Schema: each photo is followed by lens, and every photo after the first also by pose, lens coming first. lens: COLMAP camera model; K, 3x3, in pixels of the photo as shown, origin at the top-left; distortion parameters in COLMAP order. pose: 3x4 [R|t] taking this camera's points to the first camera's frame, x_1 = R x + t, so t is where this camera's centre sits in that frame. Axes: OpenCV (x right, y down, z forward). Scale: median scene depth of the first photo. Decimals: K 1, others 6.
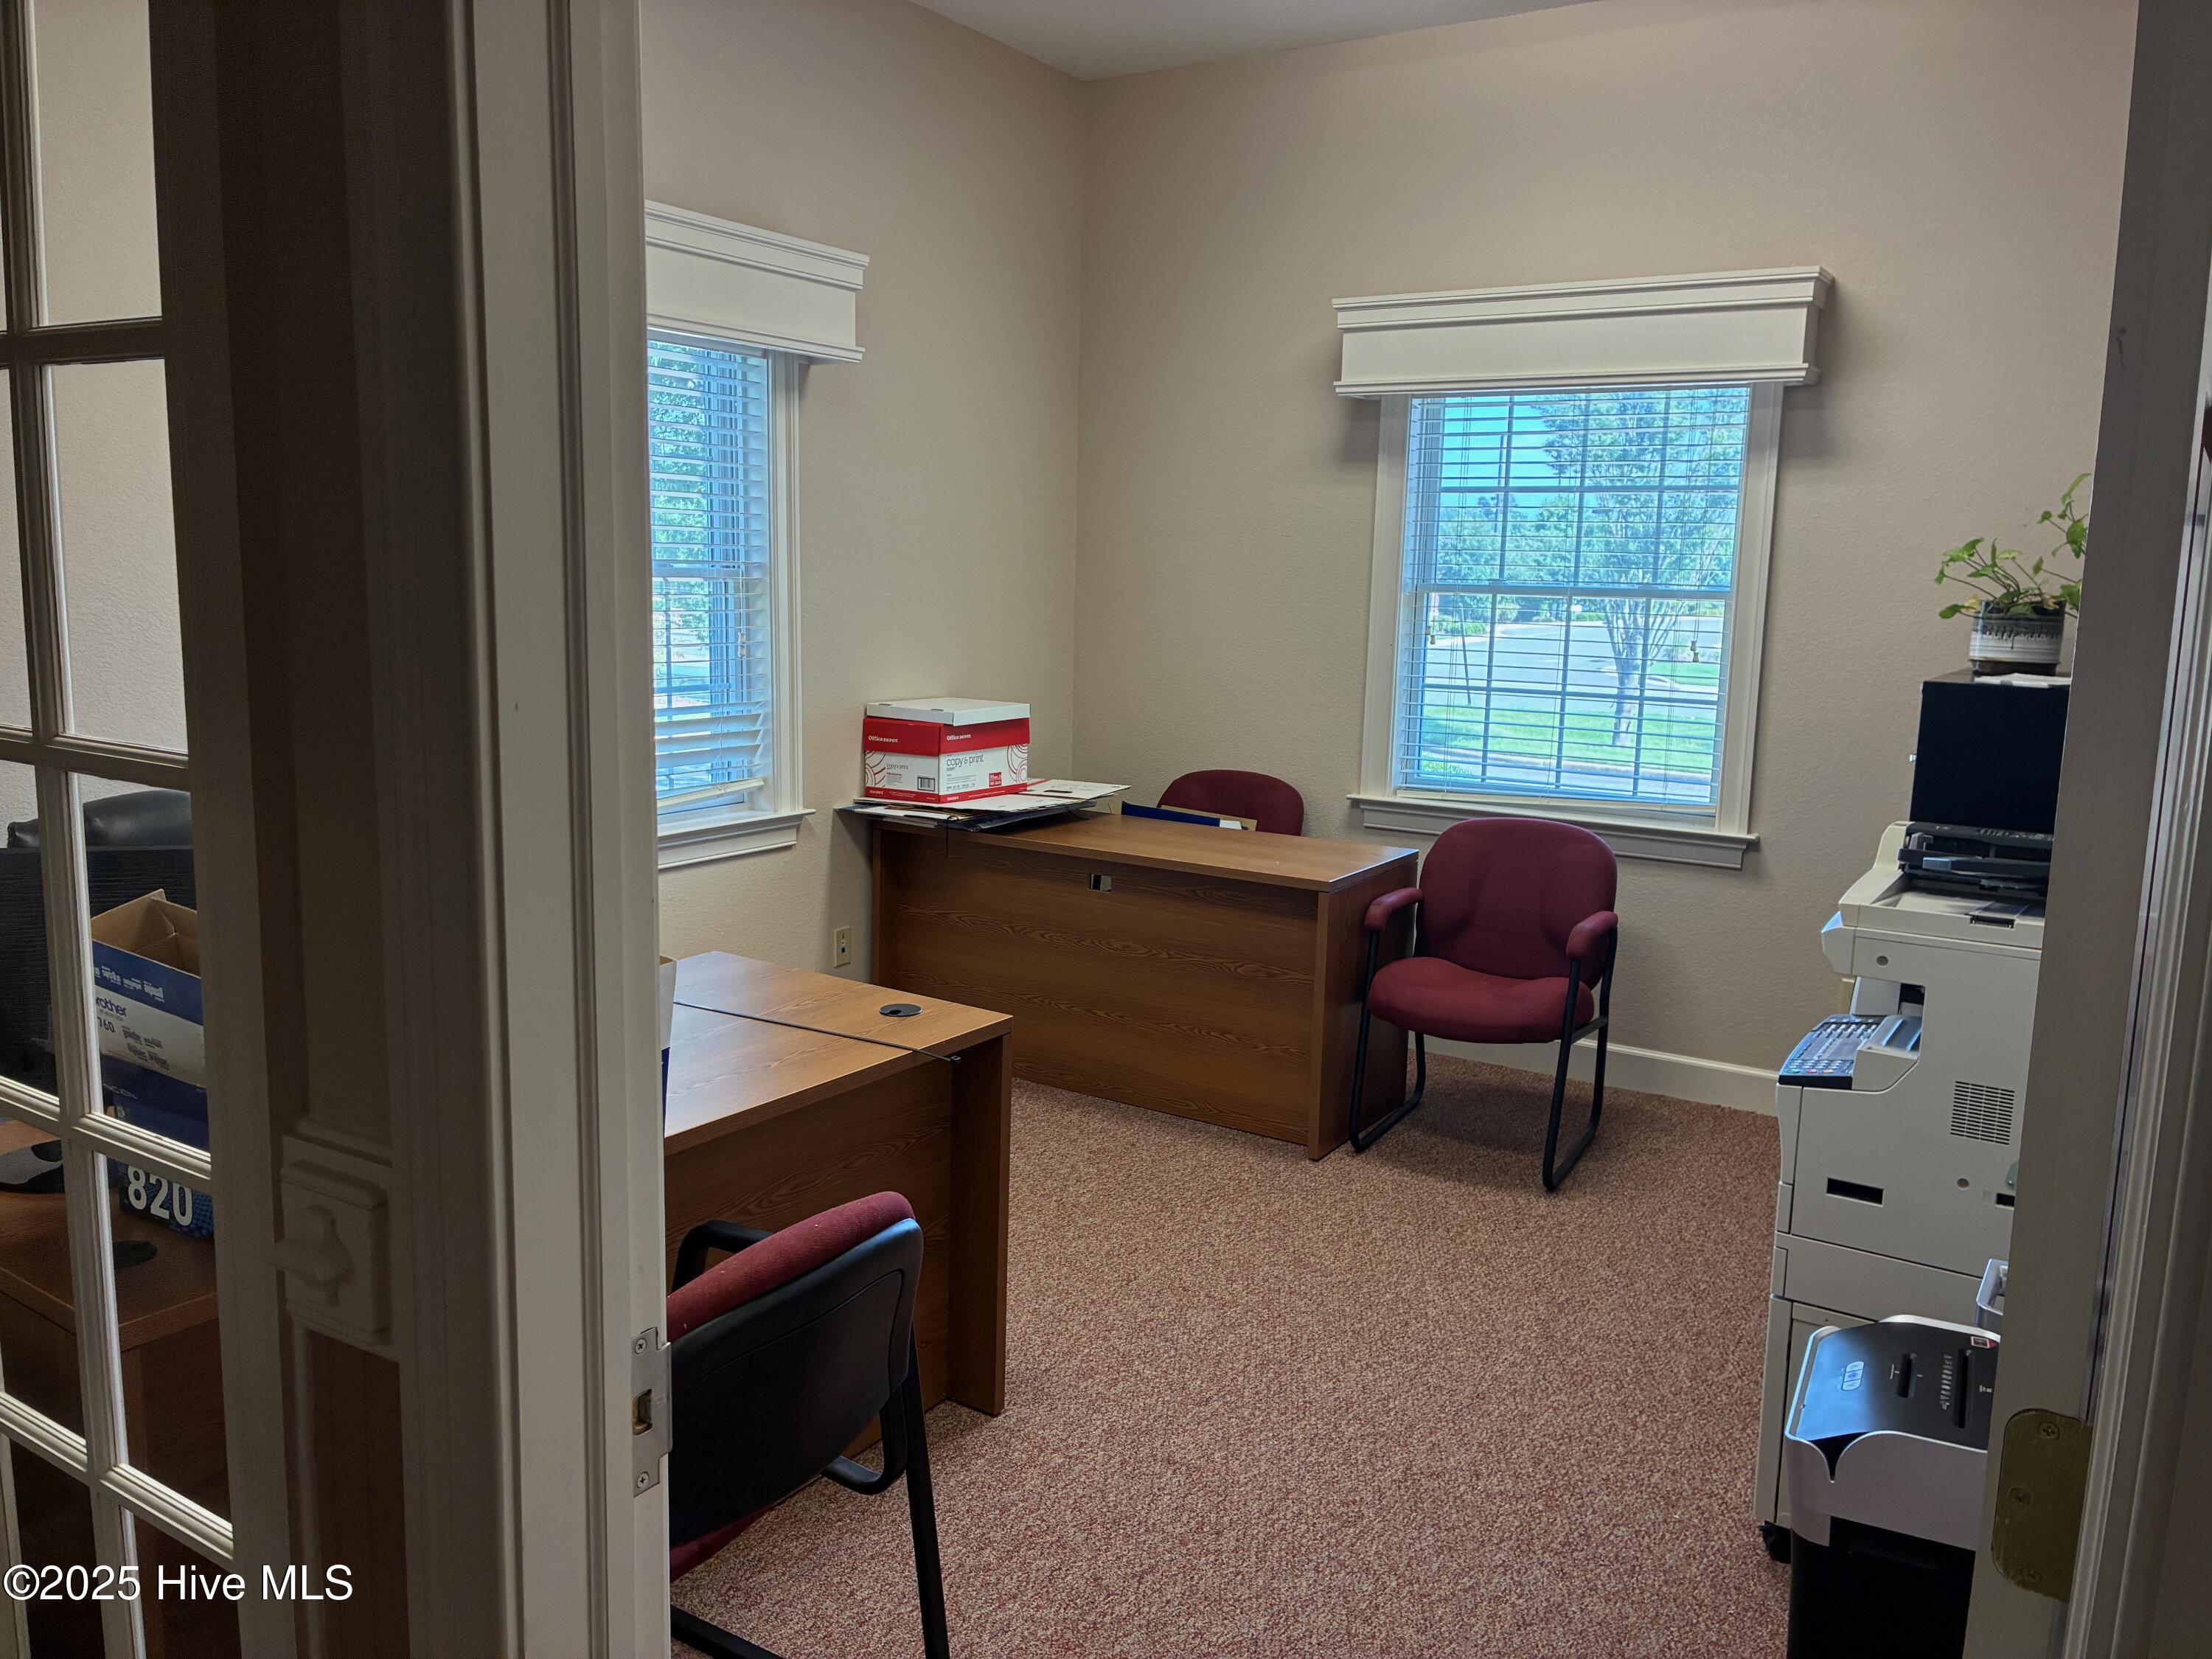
lens RADIAL K [[1697.2, 0, 1123.9], [0, 1697.2, 816.7], [0, 0, 1]] dist [0.003230, -0.011535]
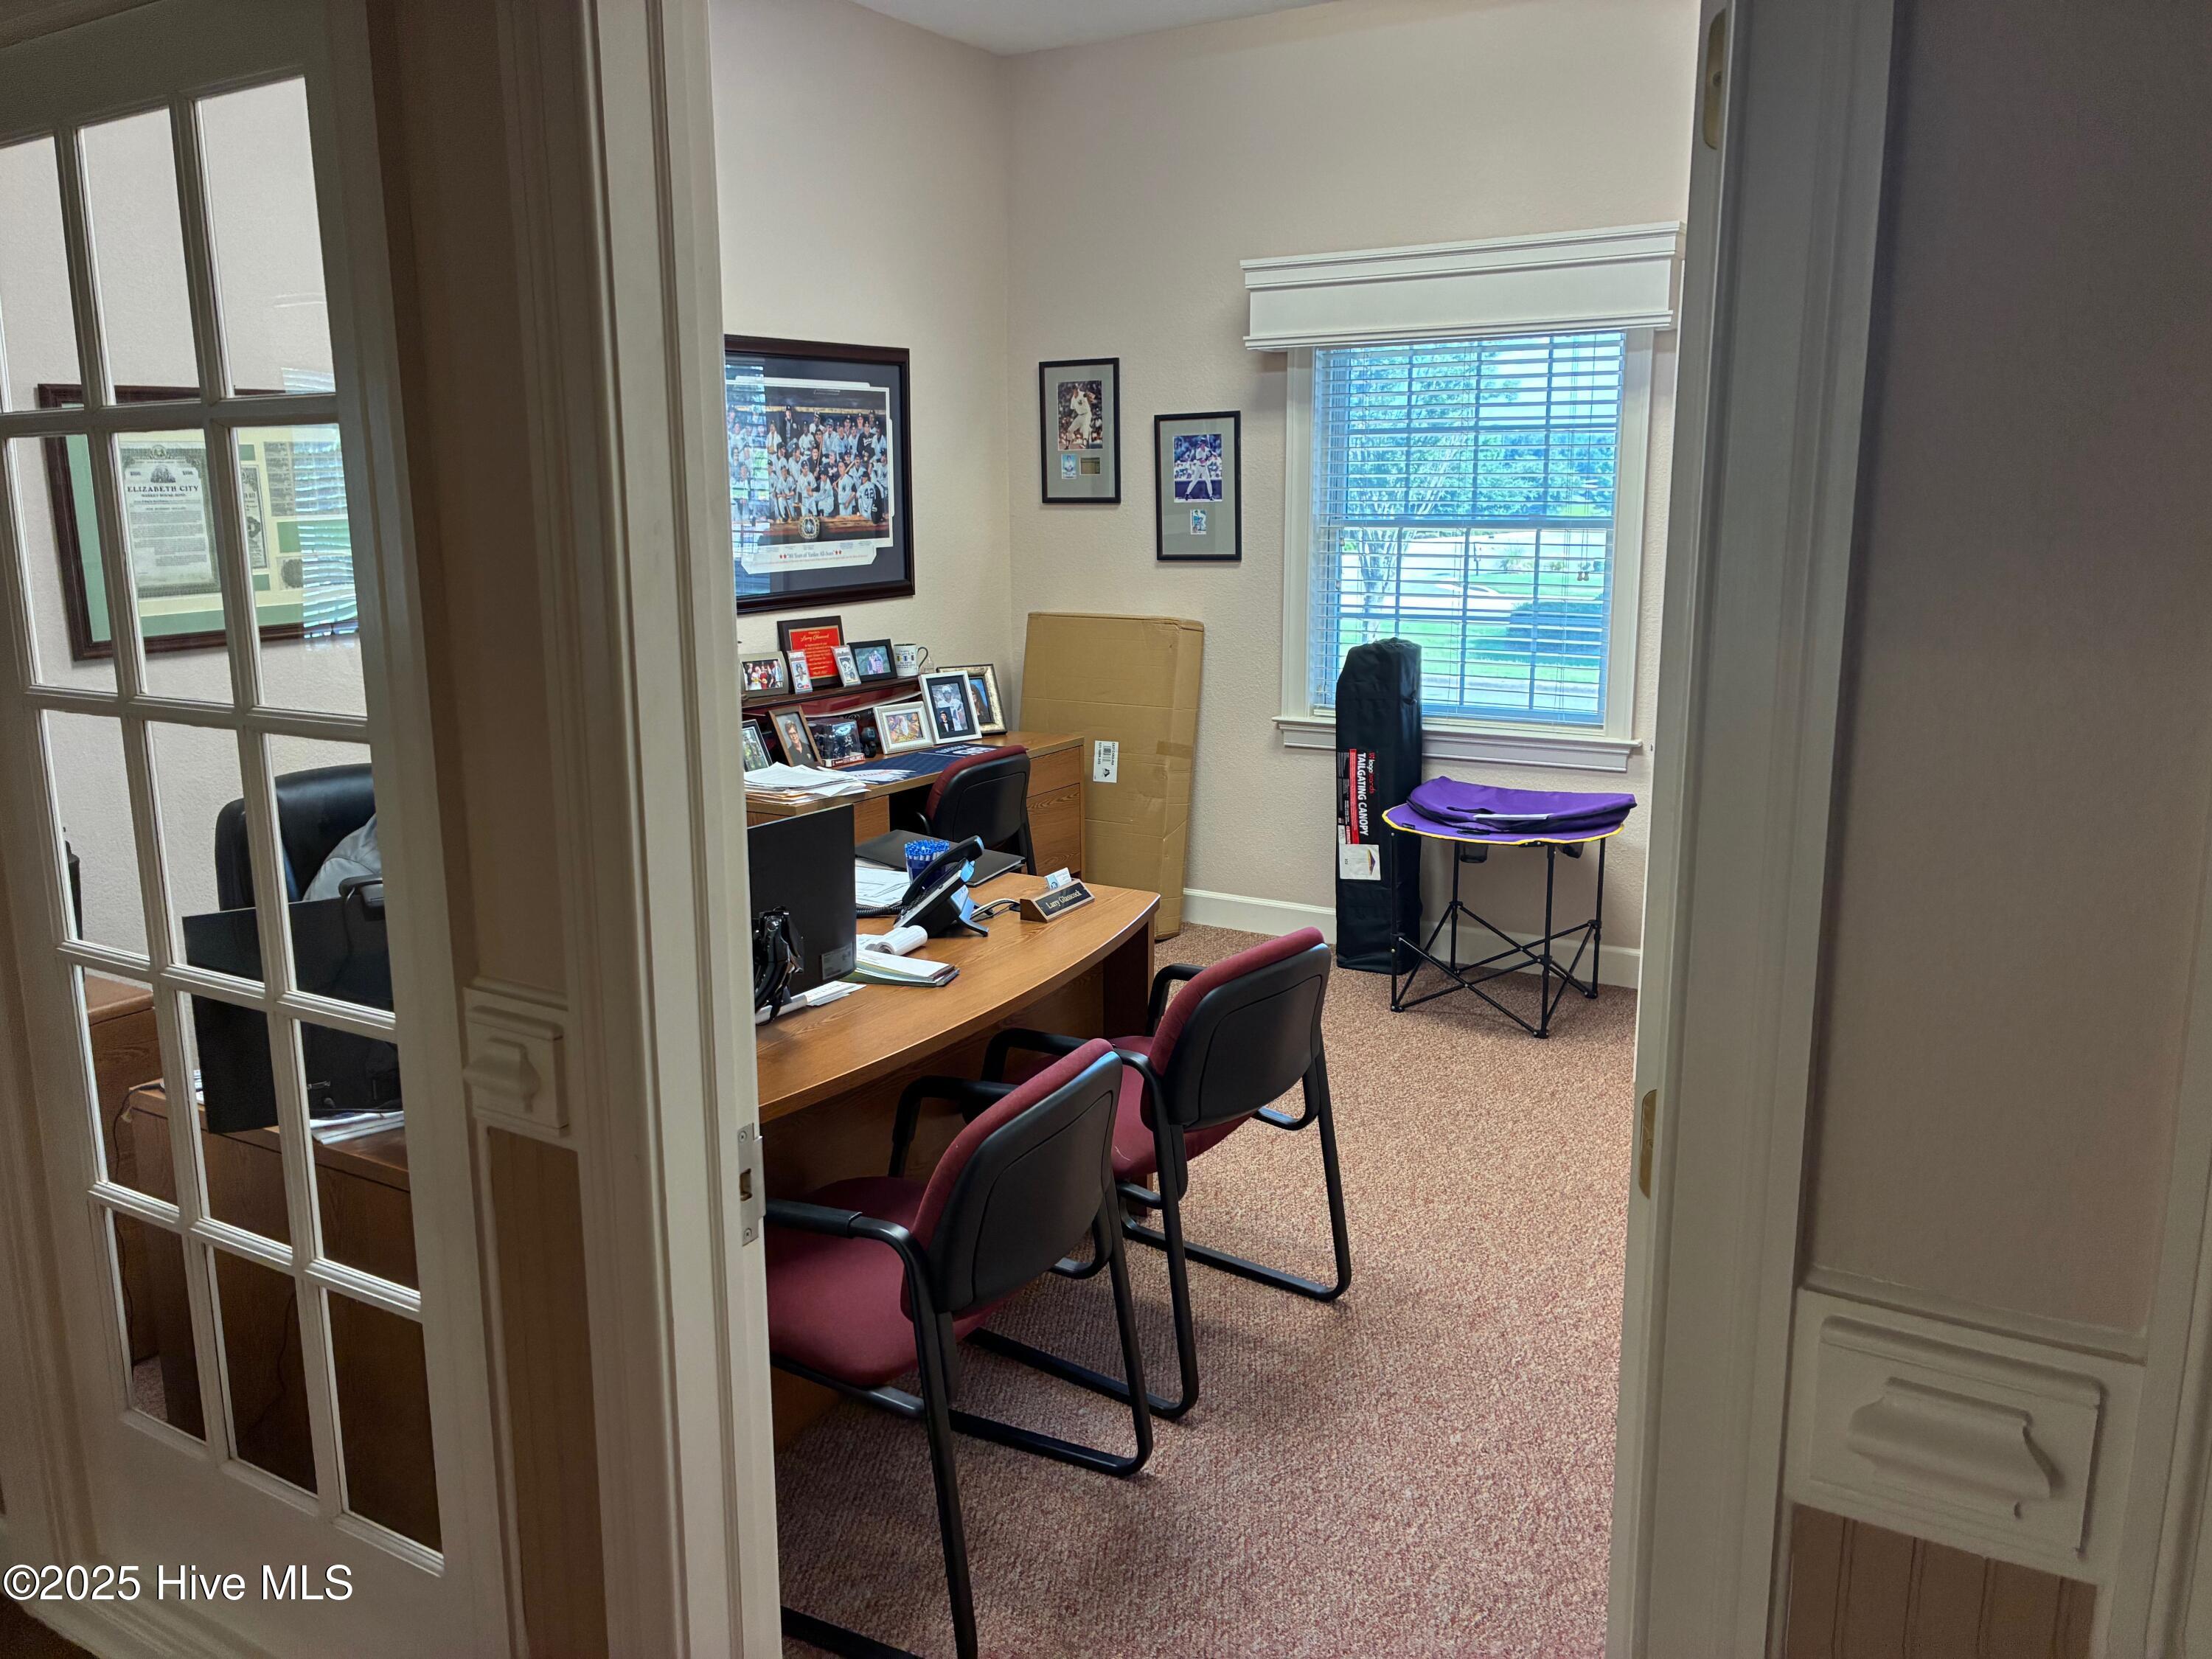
lens RADIAL K [[1697.2, 0, 1088.7], [0, 1697.2, 823.3], [0, 0, 1]] dist [0.003230, -0.011535]
pose [[0.999132, -0.039000, 0.014656, -0.003623], [0.038310, 0.998265, 0.044721, 0.001364], [-0.016375, -0.044121, 0.998892, -0.109648]]
